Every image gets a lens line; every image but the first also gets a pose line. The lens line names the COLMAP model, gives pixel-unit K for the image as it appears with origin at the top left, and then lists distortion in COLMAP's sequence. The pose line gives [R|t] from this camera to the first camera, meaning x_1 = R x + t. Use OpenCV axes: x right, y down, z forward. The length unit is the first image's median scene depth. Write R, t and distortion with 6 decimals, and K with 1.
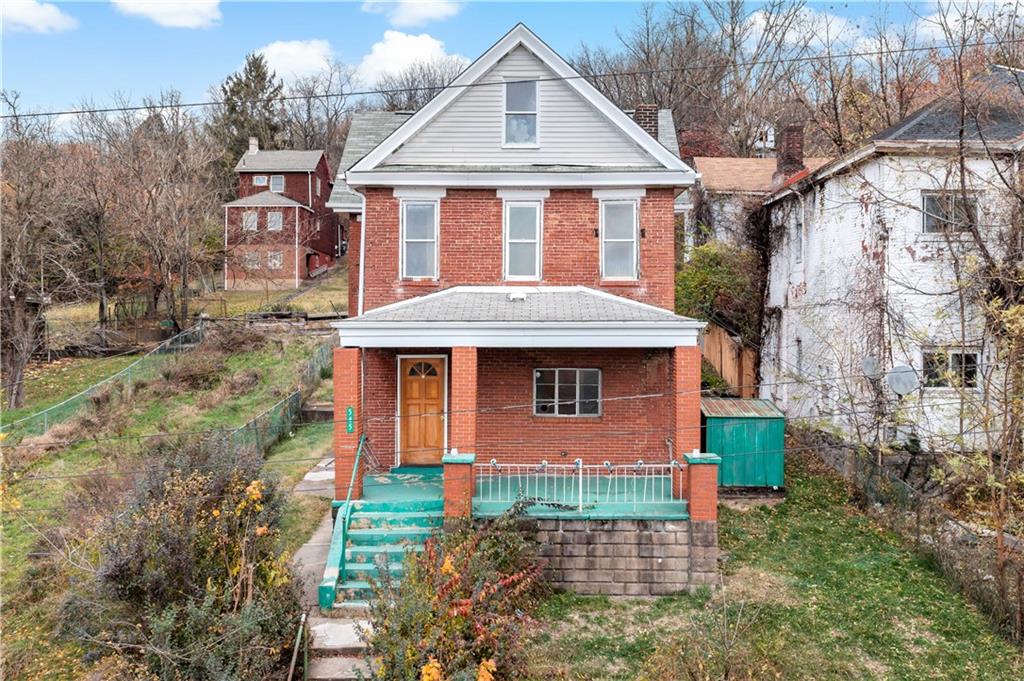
lens RADIAL K [[828.7, 0, 514.8], [0, 828.7, 340.8], [0, 0, 1]] dist [-0.005048, -0.002105]
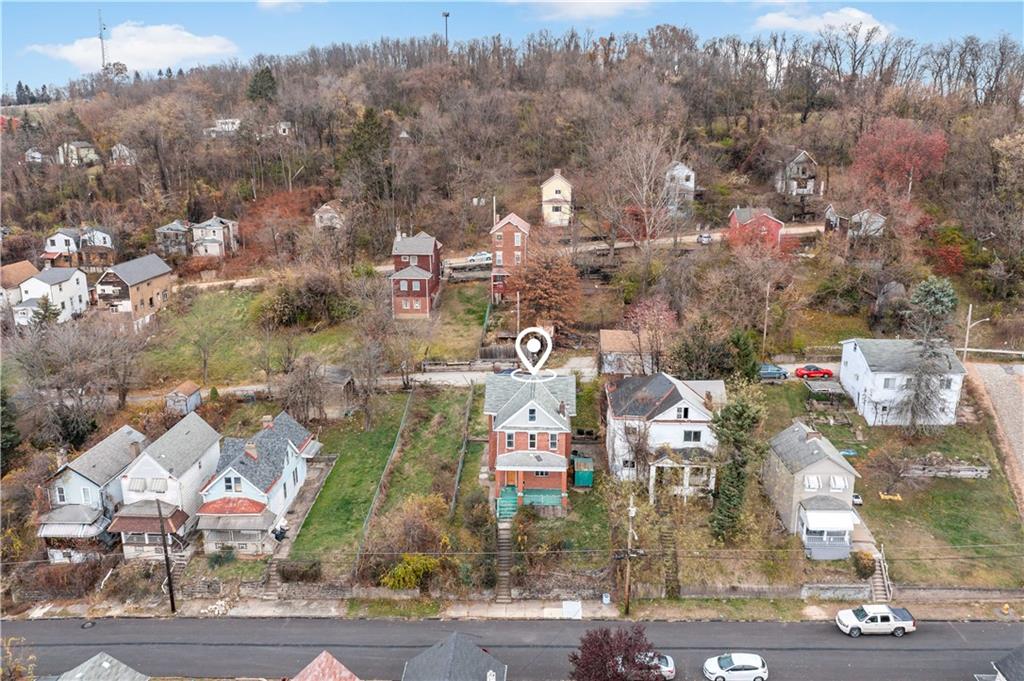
lens RADIAL K [[816.2, 0, 510.5], [0, 816.2, 342.7], [0, 0, 1]] dist [-0.024190, 0.008841]
pose [[0.999342, 0.004033, -0.036059, 0.048739], [0.006166, 0.960470, 0.278315, -1.927476], [0.035756, -0.278354, 0.959813, -3.233330]]
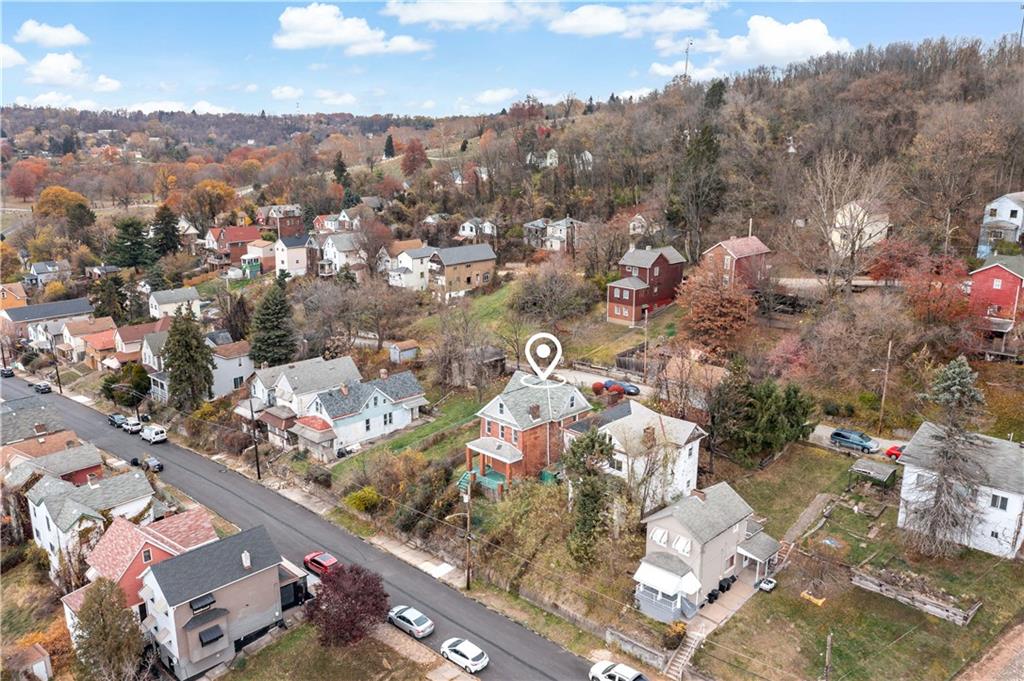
lens RADIAL K [[816.2, 0, 513.3], [0, 816.2, 340.2], [0, 0, 1]] dist [-0.024190, 0.008841]
pose [[0.725940, 0.169974, -0.666423, 3.248466], [0.016953, 0.964263, 0.264406, -2.058924], [0.687549, -0.203240, 0.697116, -2.503378]]
